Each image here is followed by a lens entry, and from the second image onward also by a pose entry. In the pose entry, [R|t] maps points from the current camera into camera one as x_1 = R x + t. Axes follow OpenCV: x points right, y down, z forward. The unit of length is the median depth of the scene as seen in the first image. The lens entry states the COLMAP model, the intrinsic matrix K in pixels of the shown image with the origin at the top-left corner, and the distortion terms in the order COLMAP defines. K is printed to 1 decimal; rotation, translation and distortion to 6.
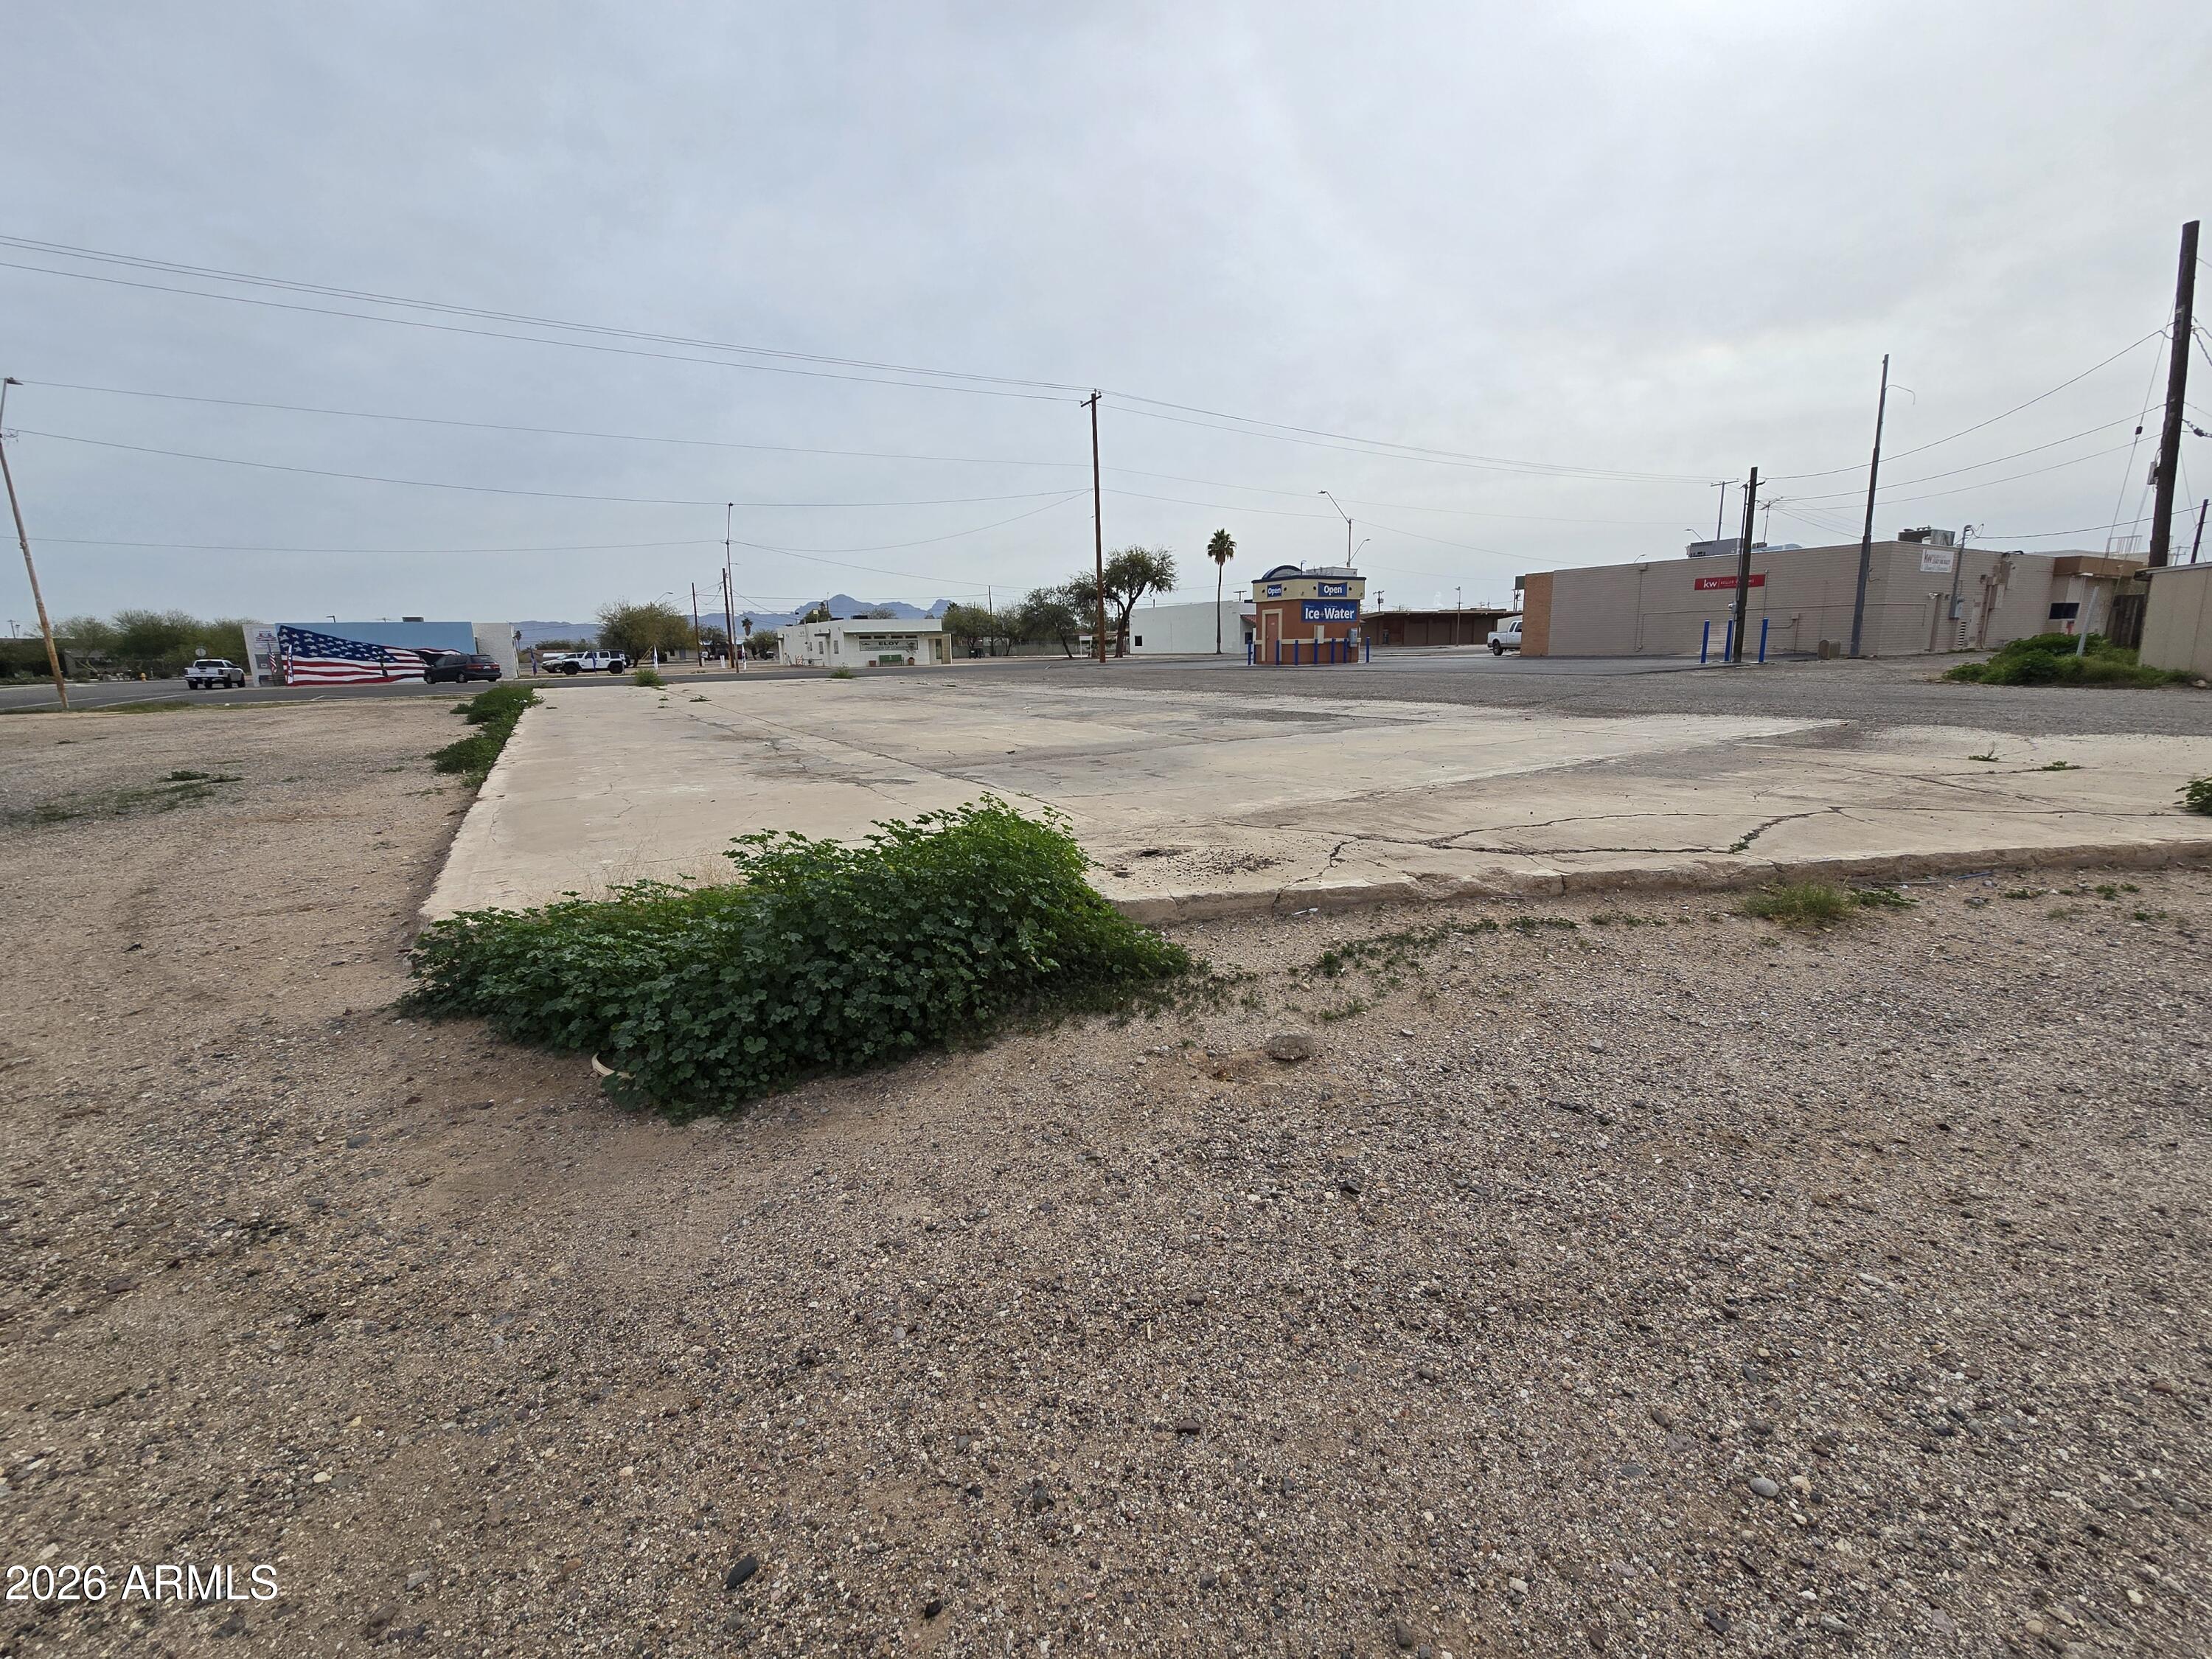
lens RADIAL K [[902.1, 0, 1116.0], [0, 902.1, 825.9], [0, 0, 1]] dist [-0.002129, -0.000117]
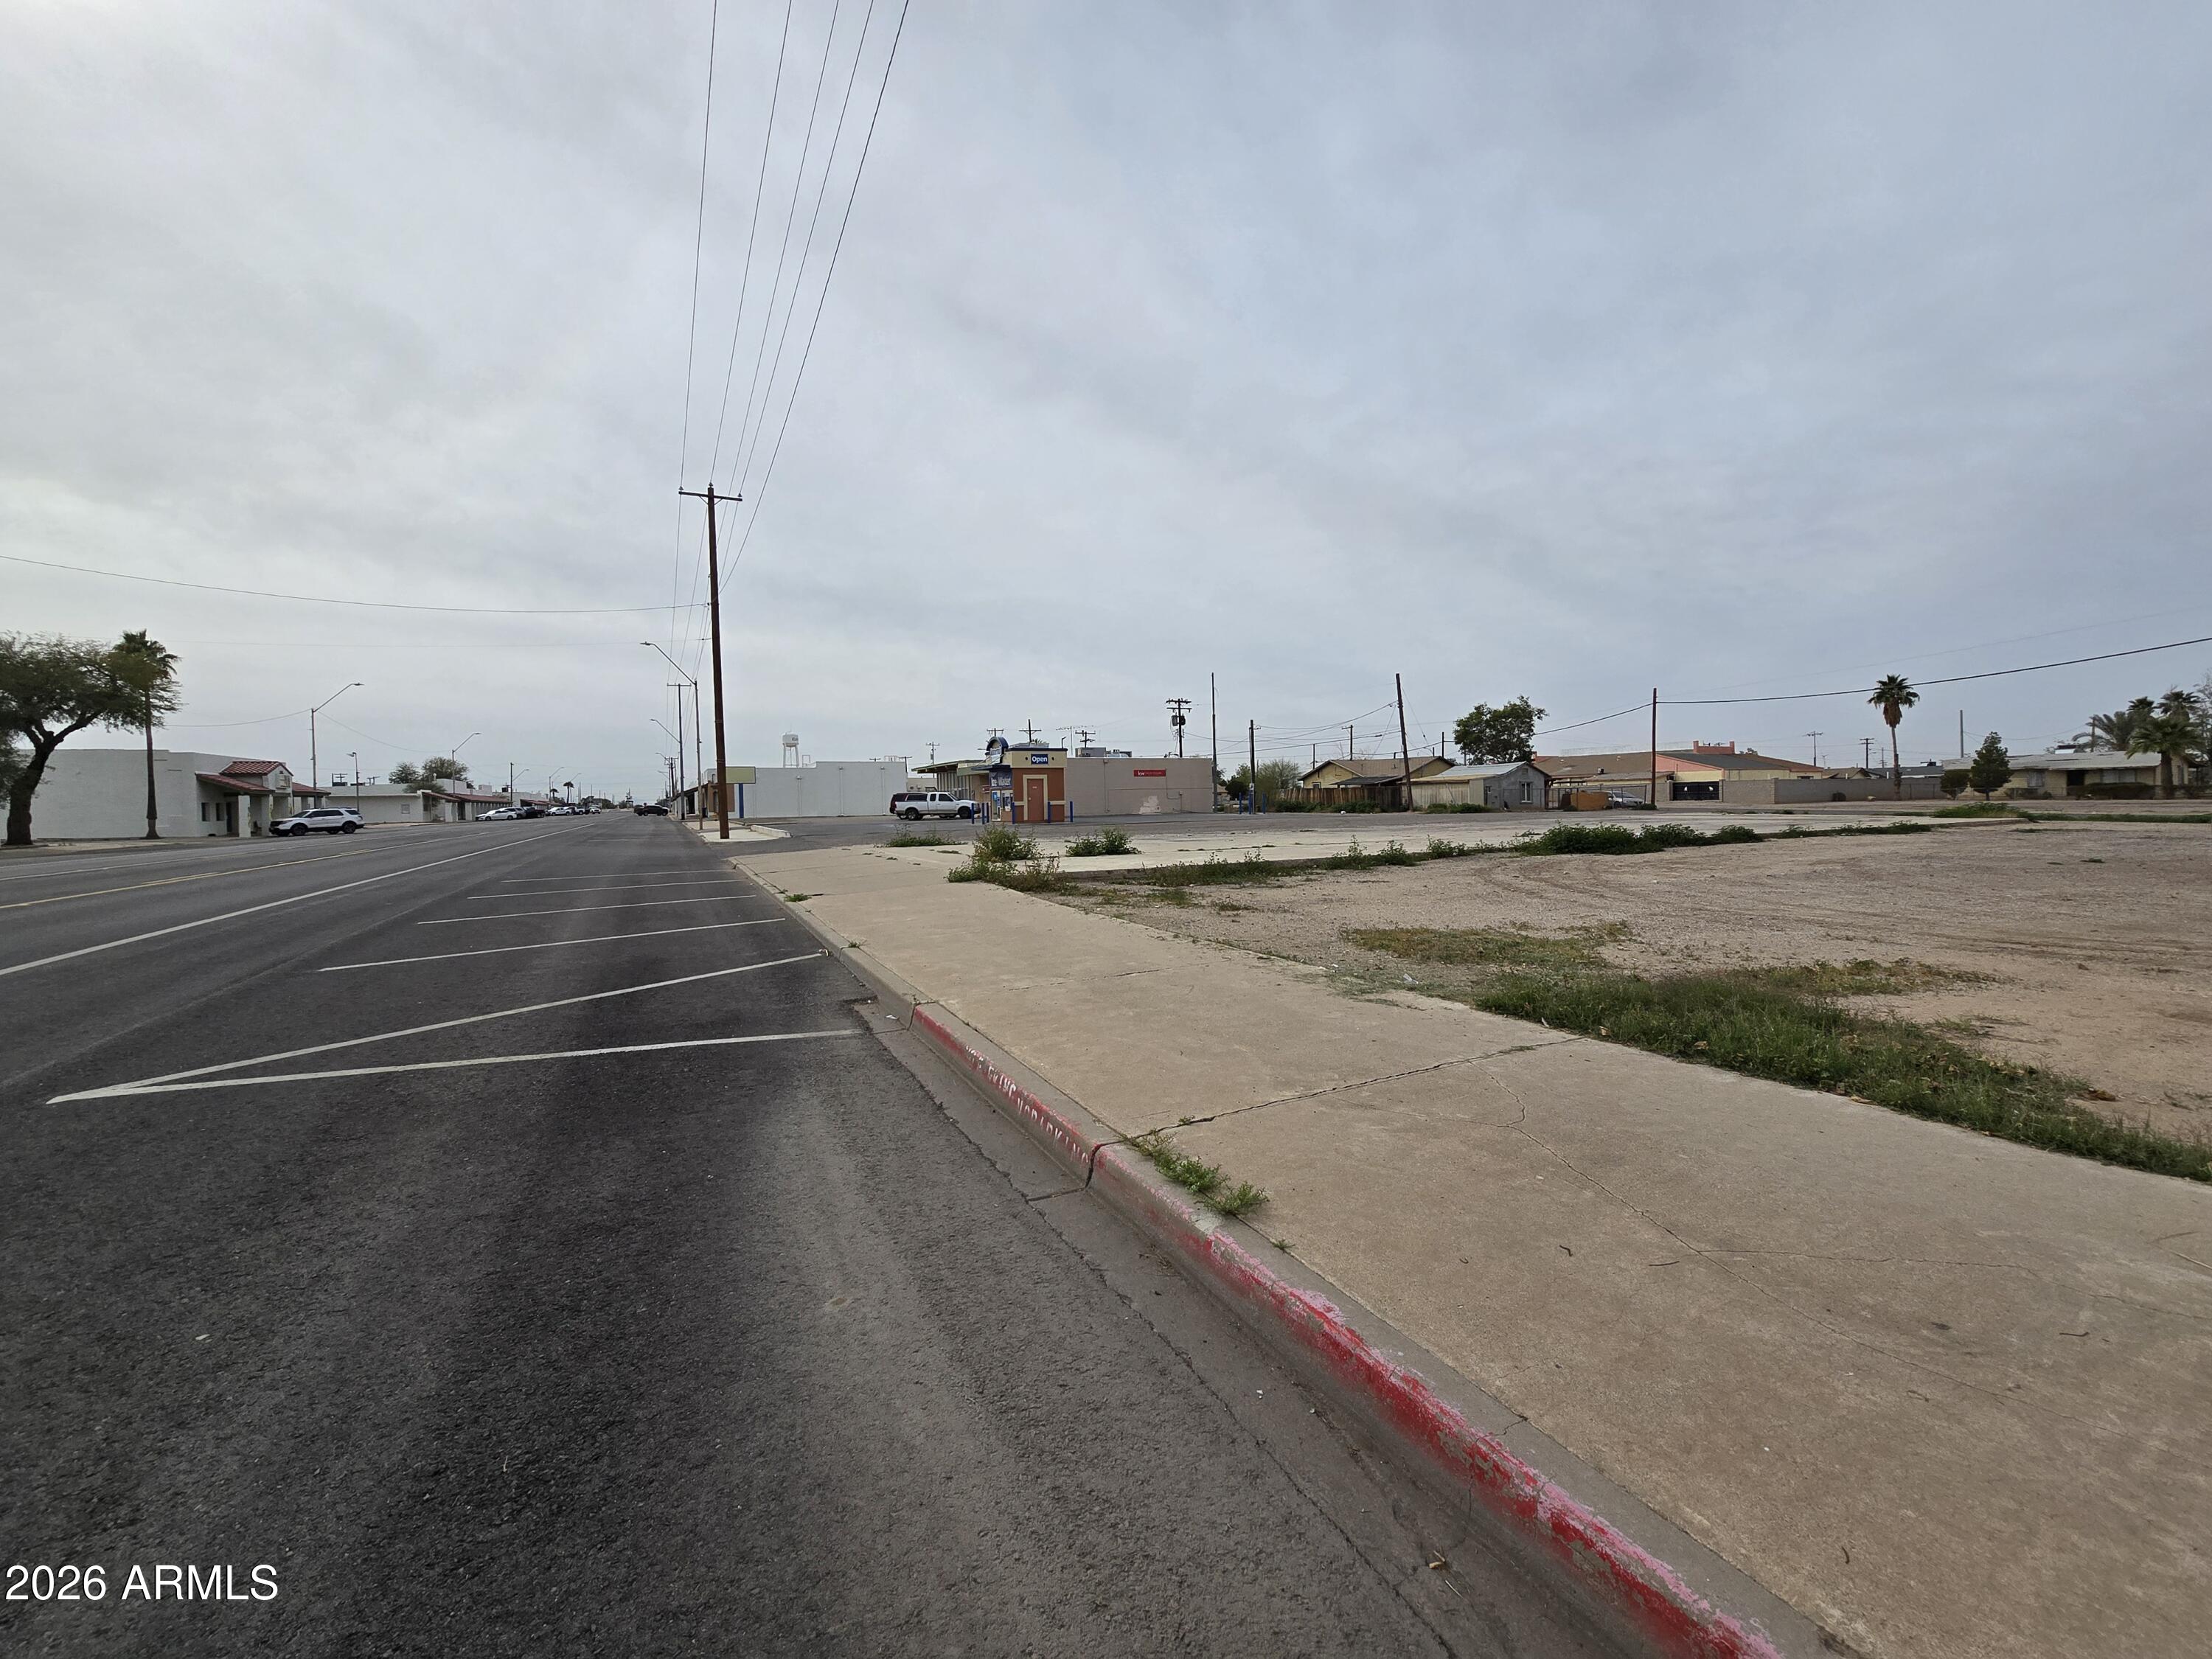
lens RADIAL K [[902.1, 0, 1107.9], [0, 902.1, 820.7], [0, 0, 1]] dist [-0.002129, -0.000117]
pose [[0.089776, -0.002820, 0.995958, -0.513317], [0.211046, 0.977341, -0.016257, -0.078531], [-0.973345, 0.211653, 0.088337, 0.442579]]
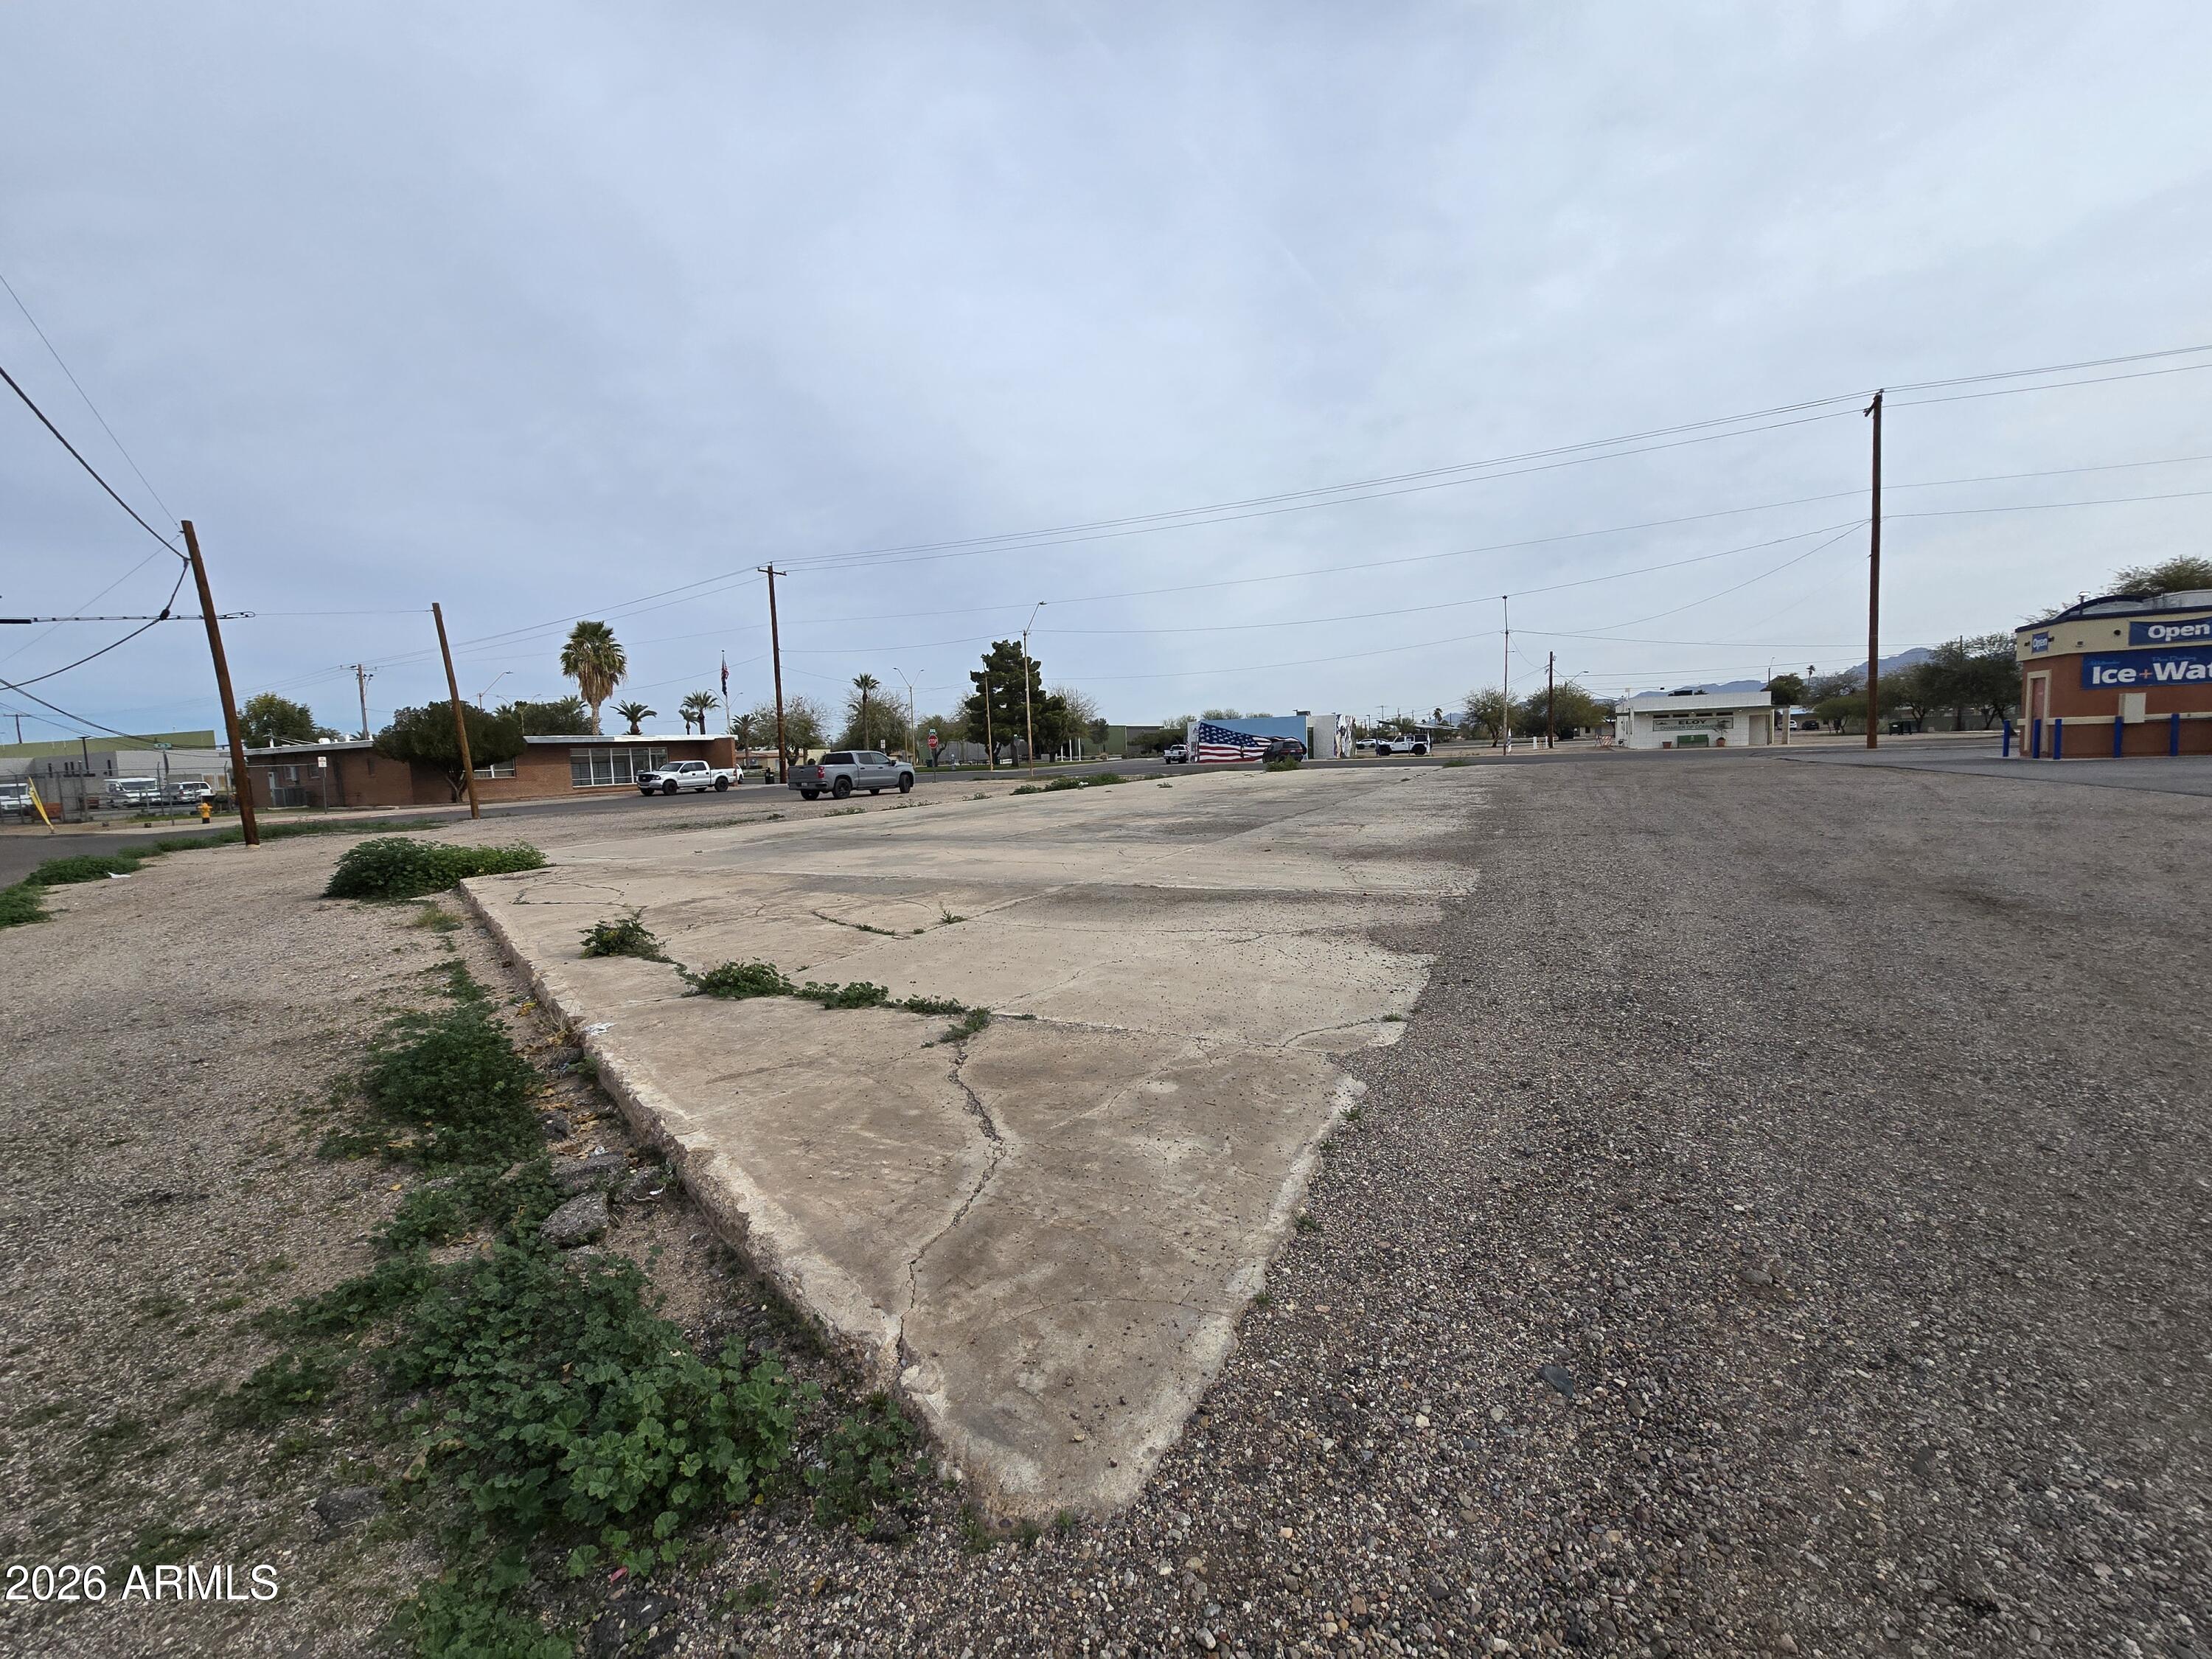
lens RADIAL K [[902.1, 0, 1103.4], [0, 902.1, 824.0], [0, 0, 1]] dist [-0.002129, -0.000117]
pose [[0.524901, 0.070614, -0.848229, 0.200107], [-0.139188, 0.990259, -0.003695, -0.021549], [0.839705, 0.120002, 0.529617, 0.068159]]
